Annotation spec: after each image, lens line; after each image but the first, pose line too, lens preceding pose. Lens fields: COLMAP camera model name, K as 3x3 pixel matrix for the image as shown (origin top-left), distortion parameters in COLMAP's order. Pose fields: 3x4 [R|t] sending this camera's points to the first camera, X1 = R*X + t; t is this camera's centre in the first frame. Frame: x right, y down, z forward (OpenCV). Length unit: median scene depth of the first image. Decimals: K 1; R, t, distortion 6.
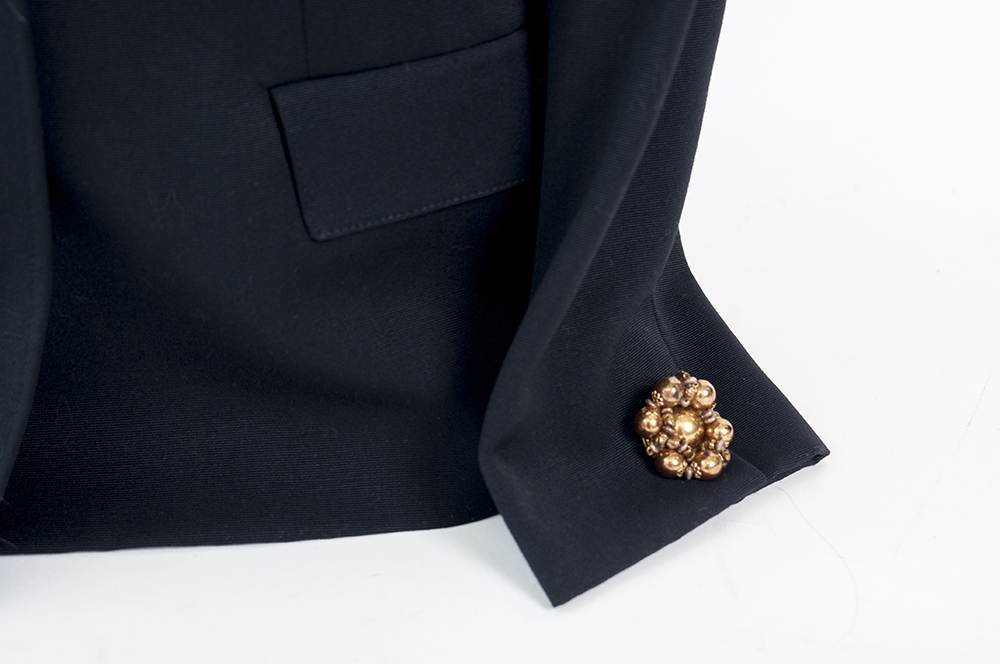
lens RADIAL K [[1836.3, 0, 499.0], [0, 1836.3, 330.6], [0, 0, 1]] dist [-0.147210, 0.000000]
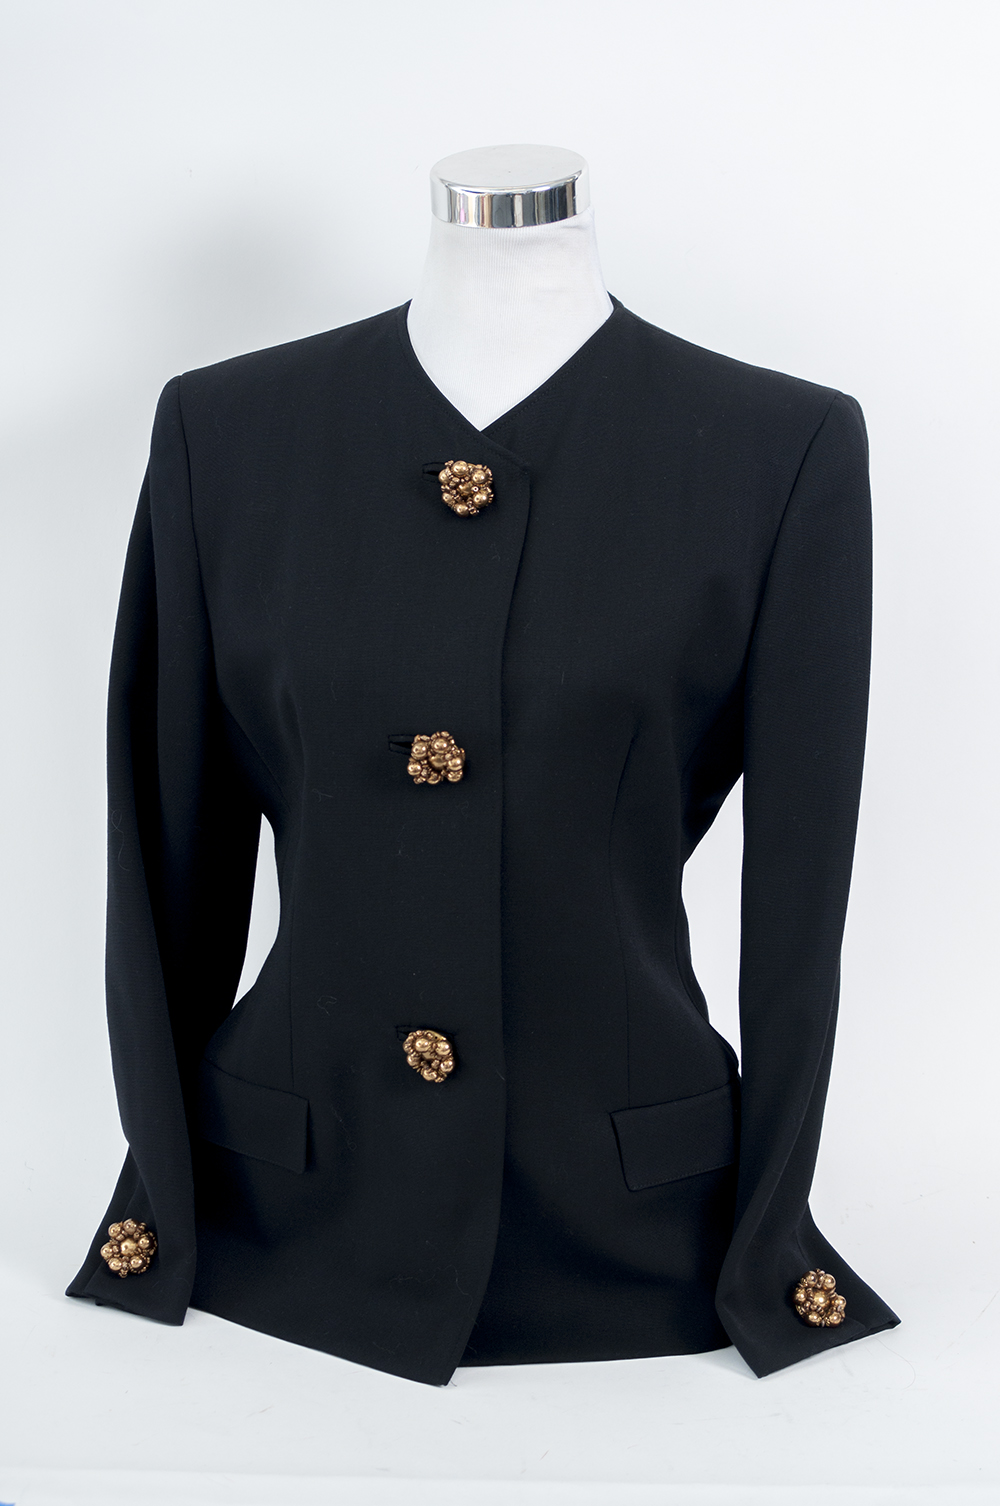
lens RADIAL K [[3362.8, 0, 501.9], [0, 3362.8, 751.4], [0, 0, 1]] dist [0.070575, 0.000000]
pose [[0.999216, -0.008377, 0.038685, -0.344989], [0.018720, 0.961148, -0.275399, 0.452792], [-0.034875, 0.275907, 0.960551, -2.402239]]
